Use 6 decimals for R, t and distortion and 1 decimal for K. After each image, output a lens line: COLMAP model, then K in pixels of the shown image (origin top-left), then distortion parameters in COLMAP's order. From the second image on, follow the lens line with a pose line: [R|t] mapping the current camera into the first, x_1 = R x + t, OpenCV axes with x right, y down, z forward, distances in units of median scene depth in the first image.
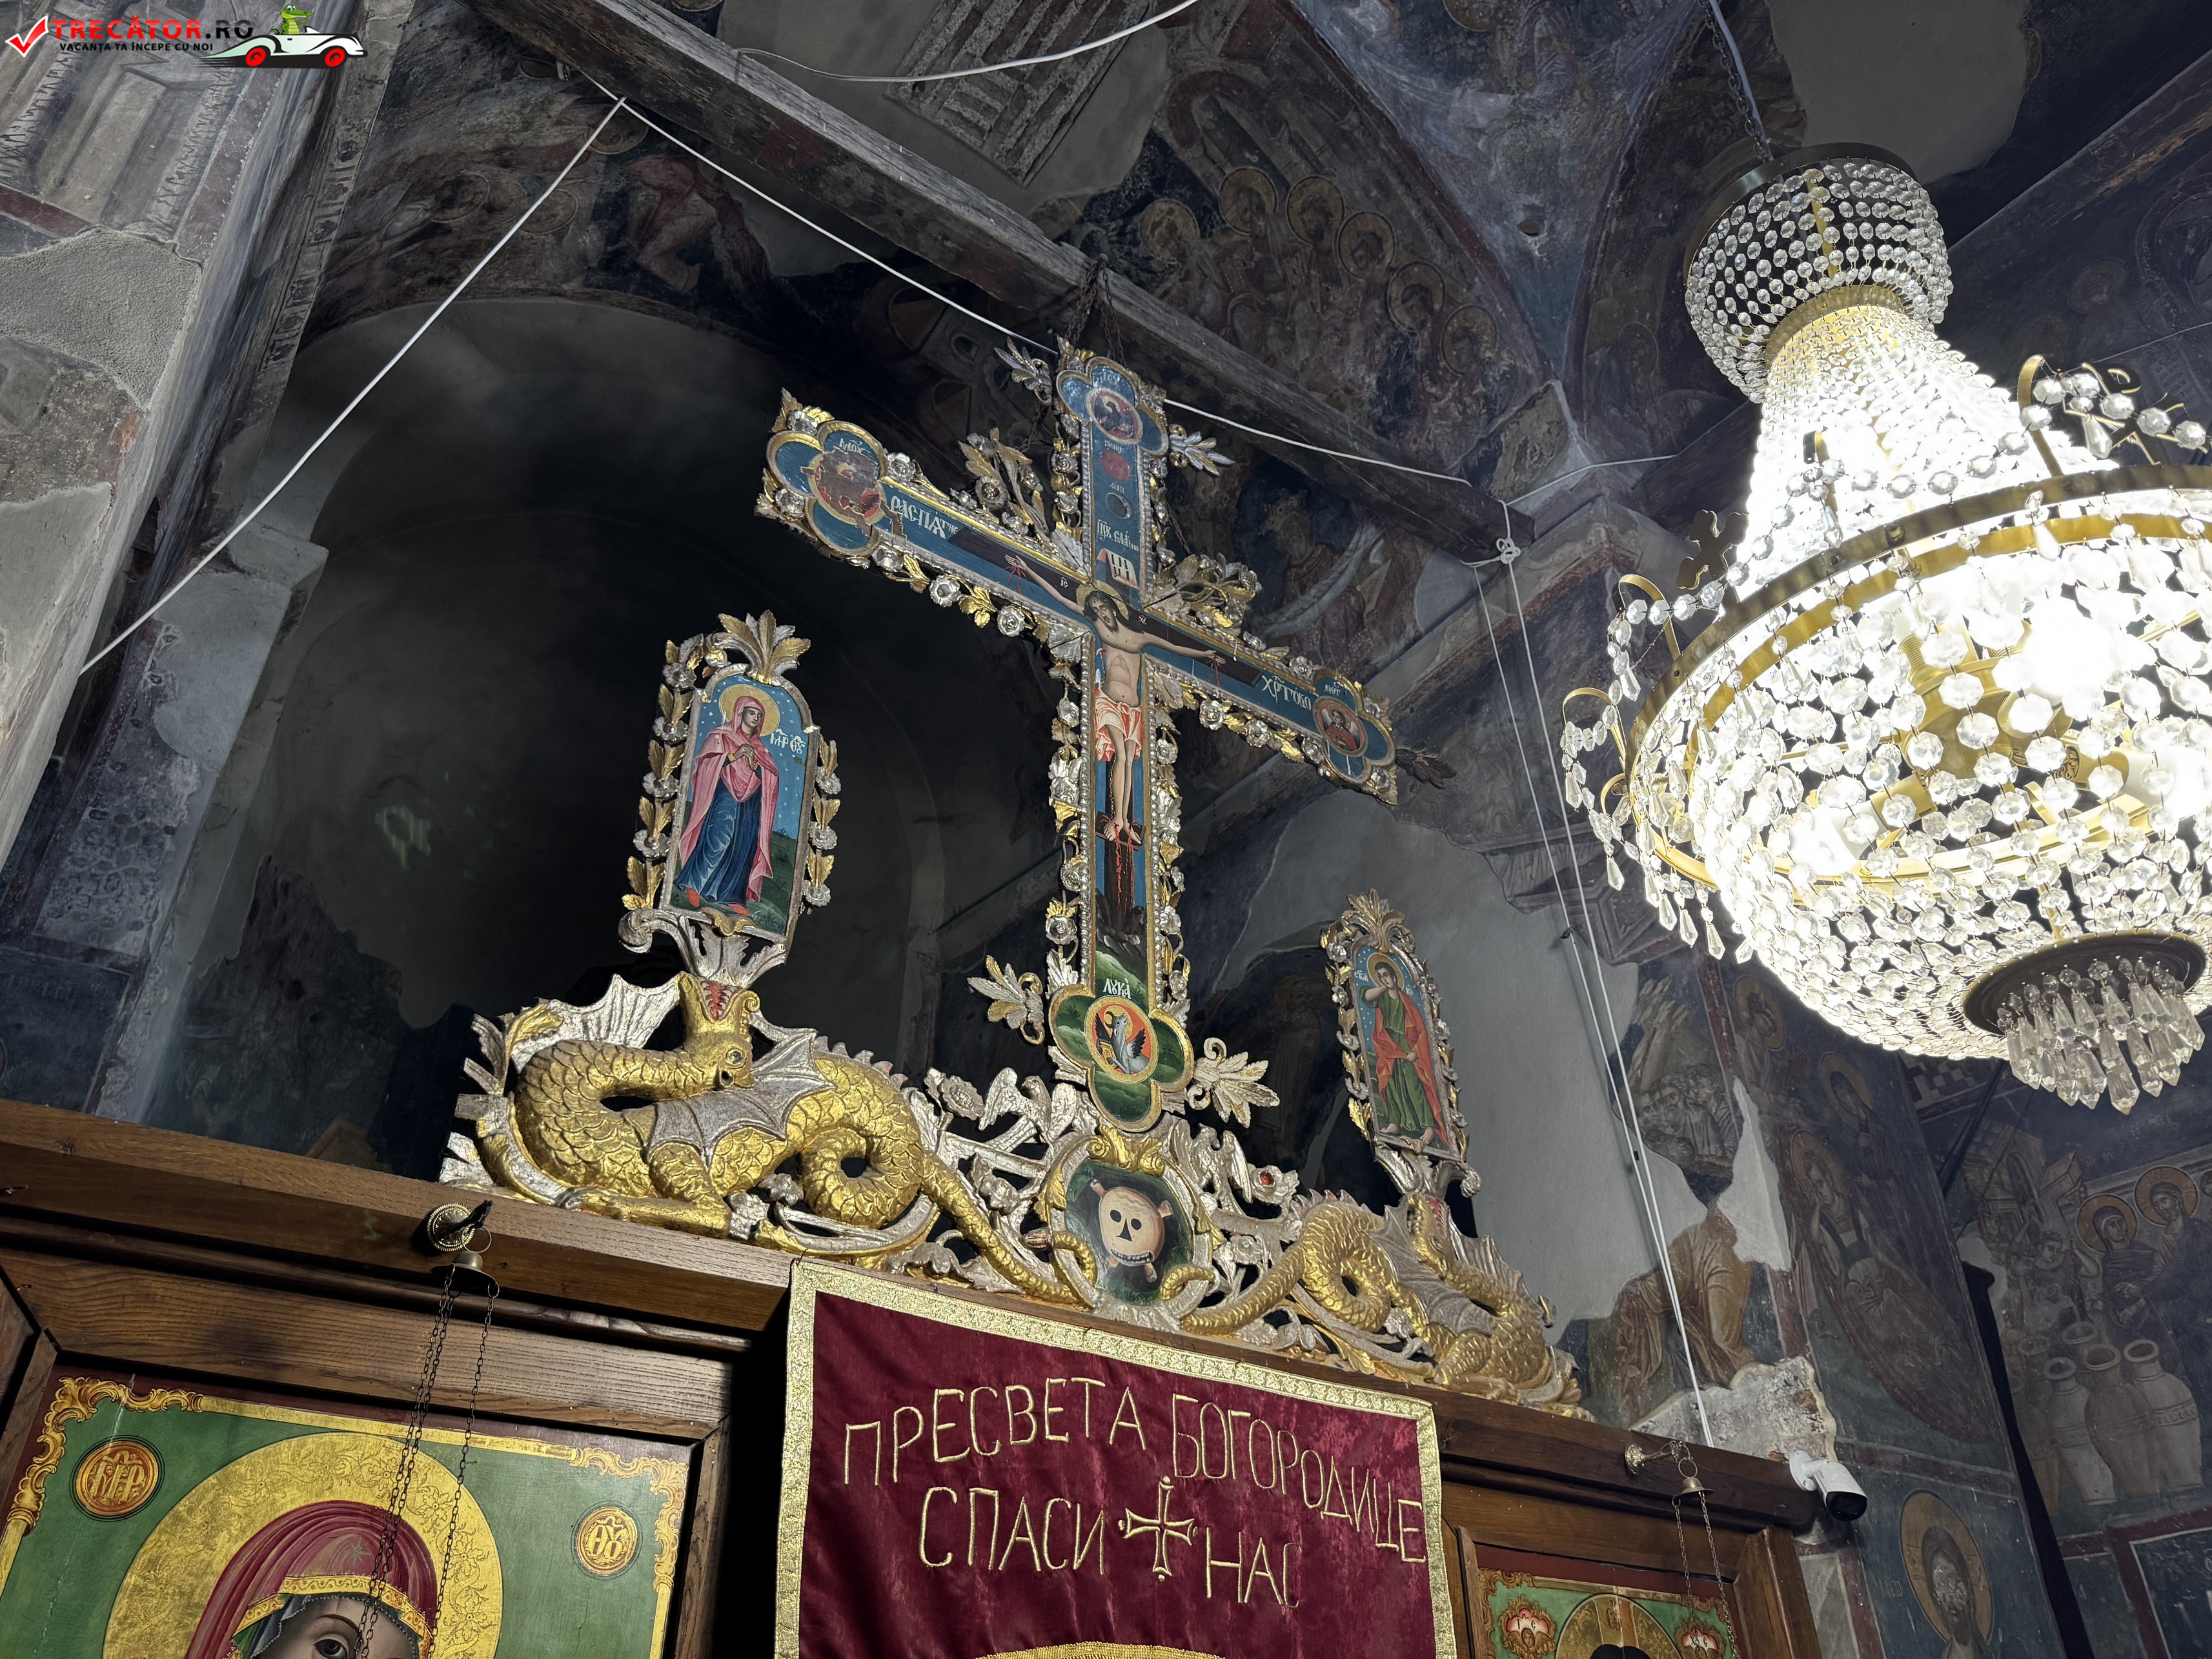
lens RADIAL K [[1528.5, 0, 1108.7], [0, 1528.5, 835.5], [0, 0, 1]] dist [0.167873, -0.318797]
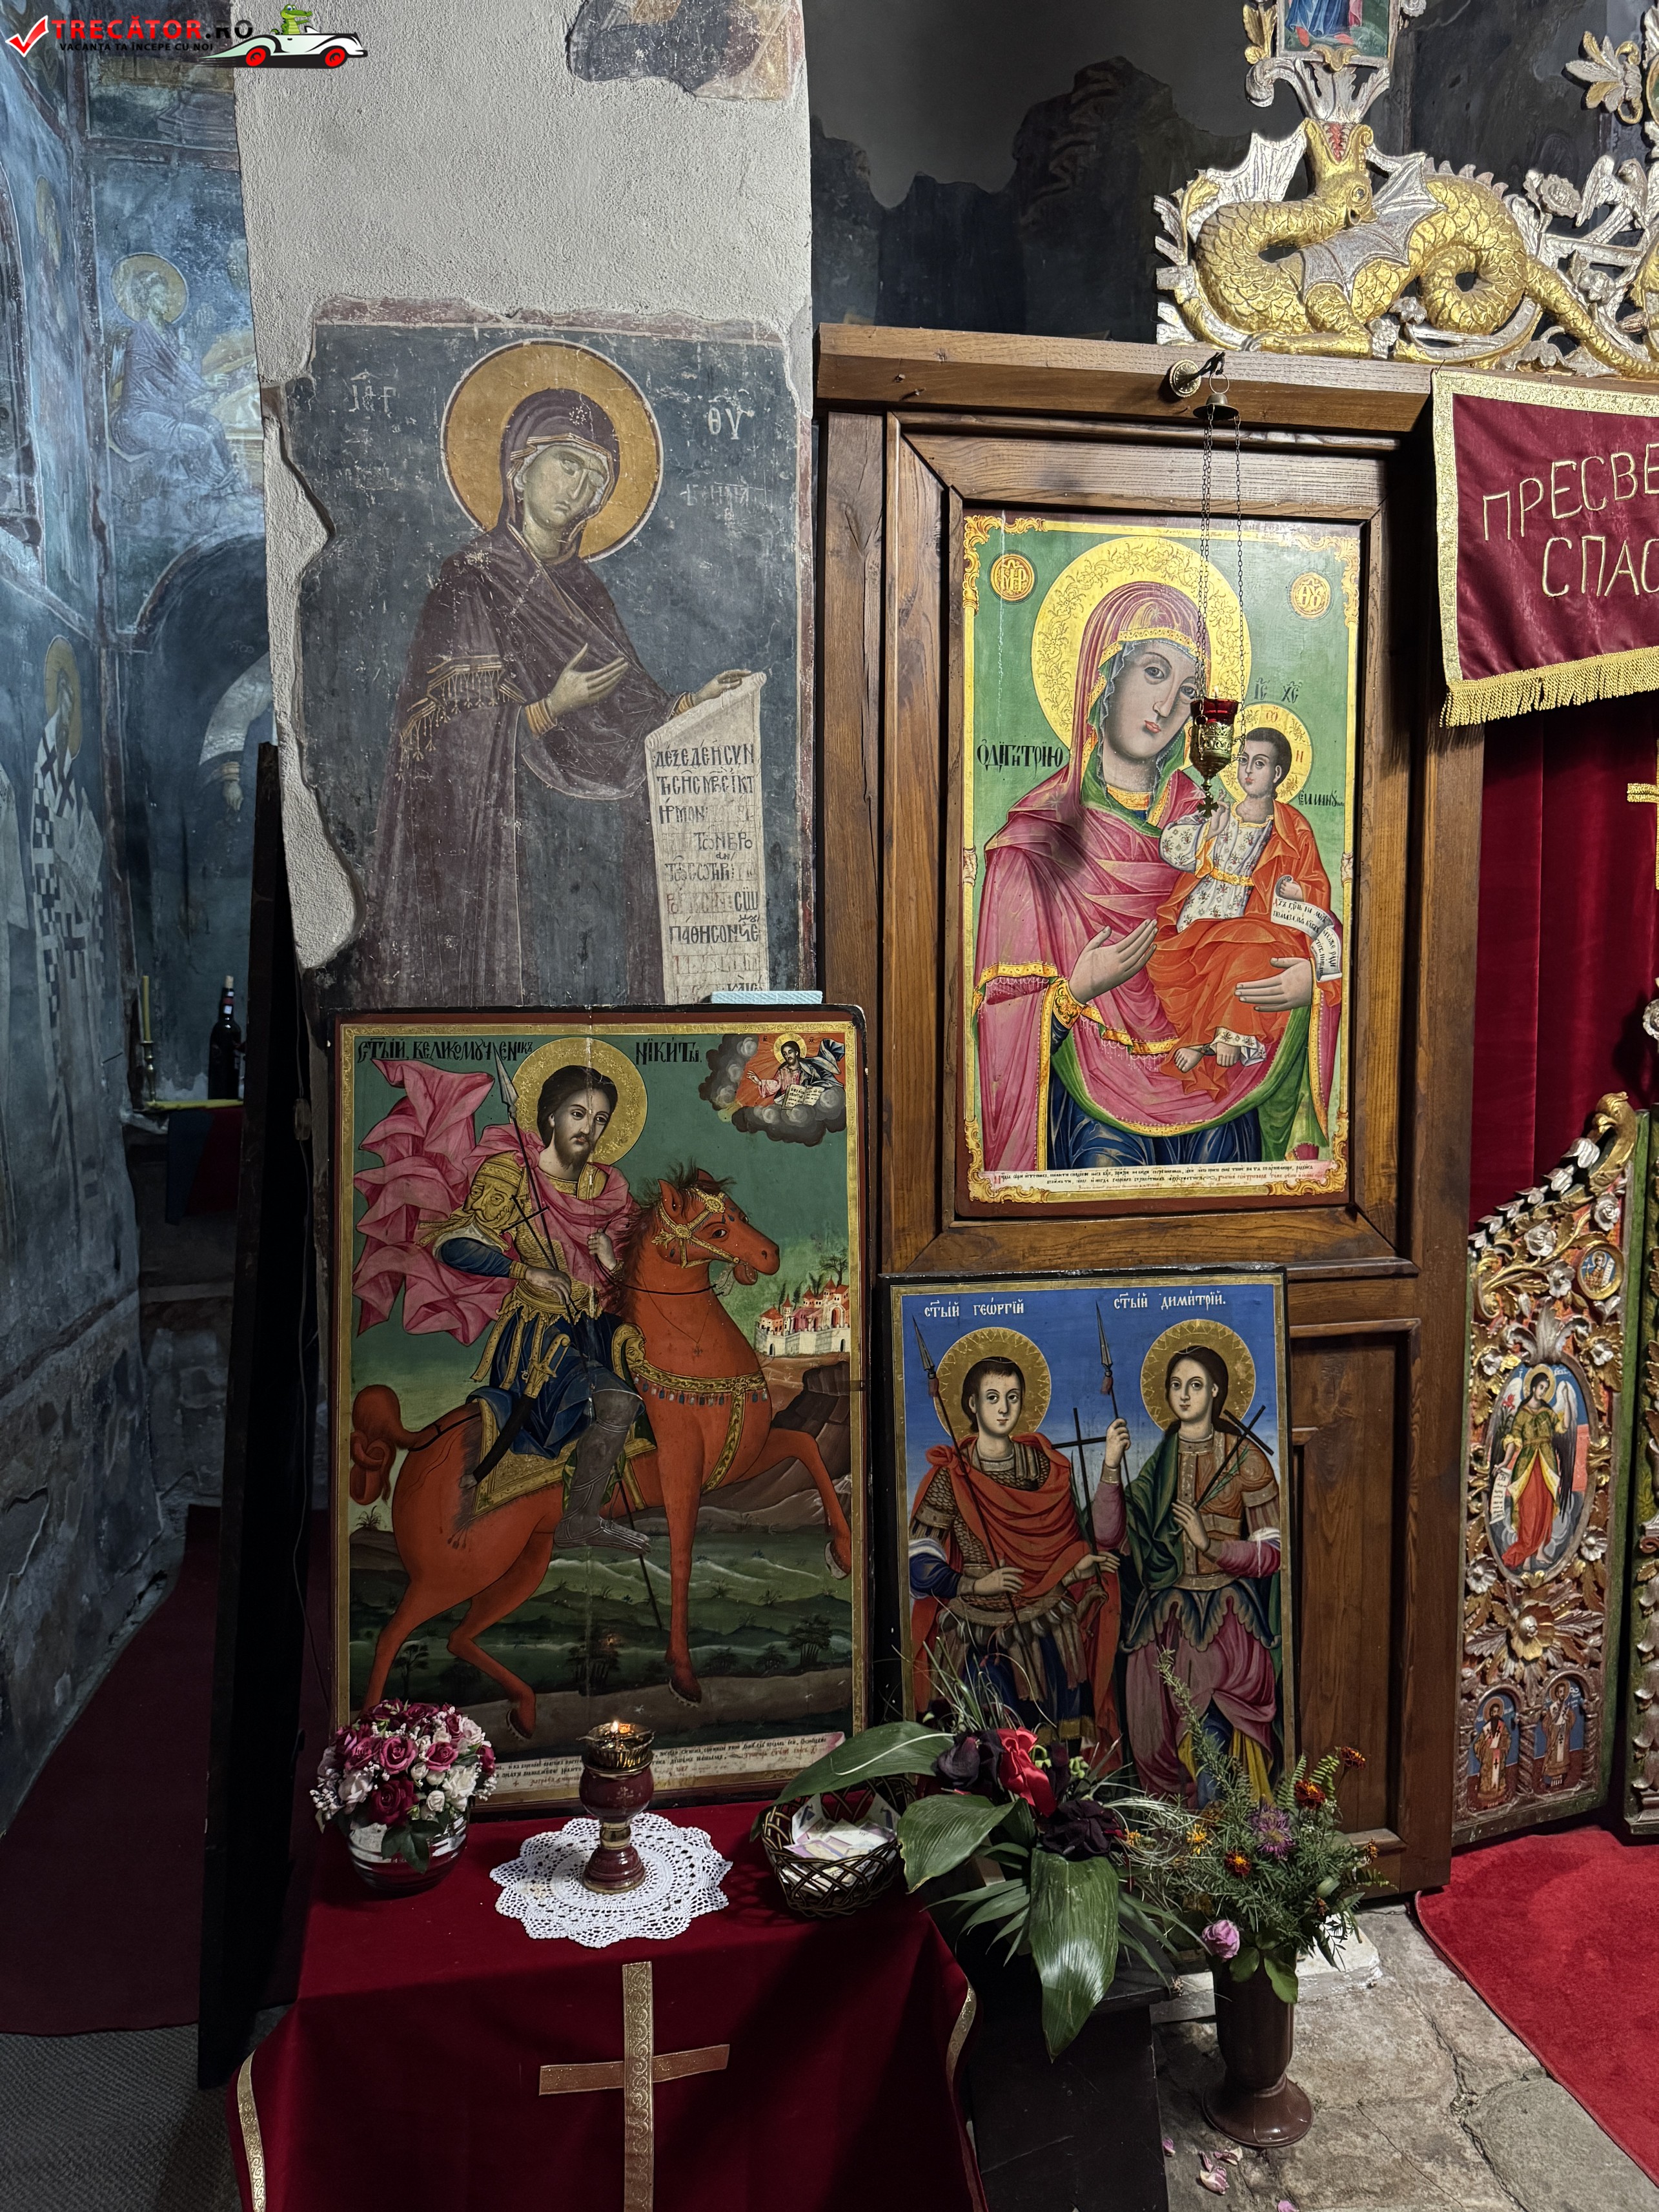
lens RADIAL K [[1632.6, 0, 814.9], [0, 1632.6, 1123.6], [0, 0, 1]] dist [0.043538, -0.050573]
pose [[0.921736, 0.029688, -0.386680, -0.113276], [0.220357, 0.780386, 0.585184, -0.112225], [0.319133, -0.624593, 0.712768, -0.389588]]
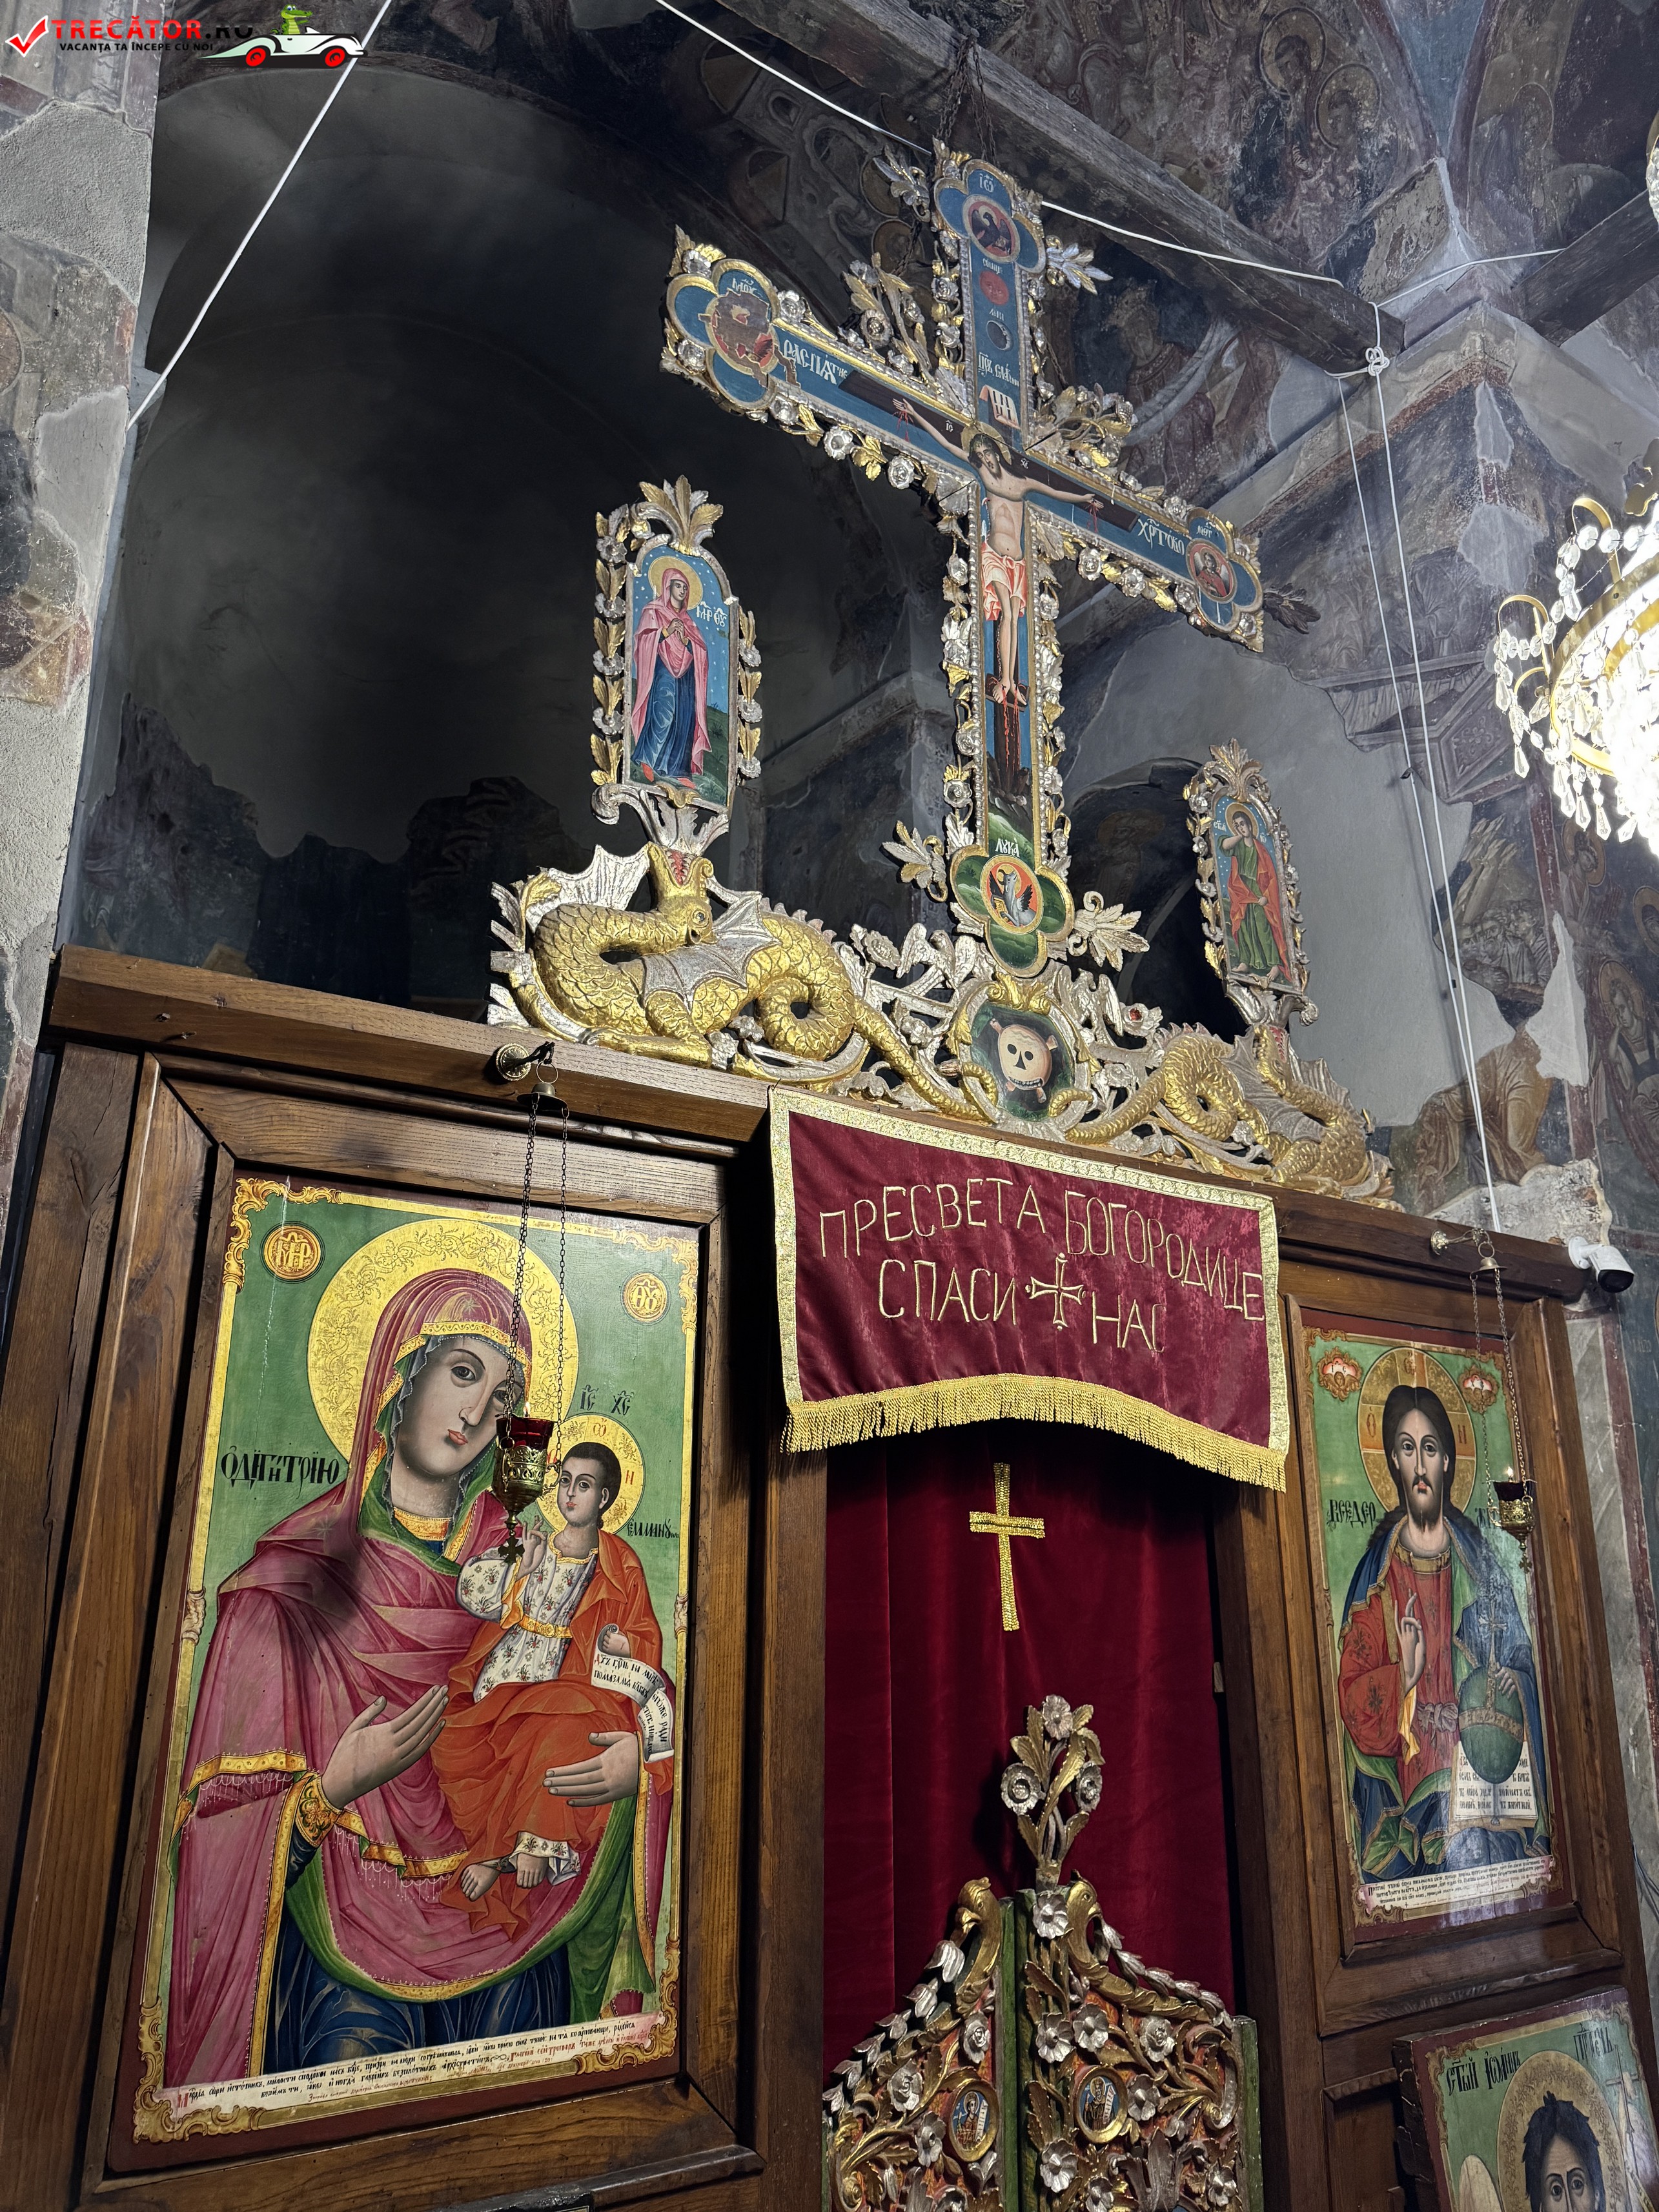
lens RADIAL K [[1552.3, 0, 828.1], [0, 1552.3, 1098.7], [0, 0, 1]] dist [0.134727, -0.211250]
pose [[0.999742, 0.000703, -0.022712, -0.111422], [0.005811, 0.958366, 0.285482, -0.053315], [0.021967, -0.285541, 0.958115, -0.136164]]
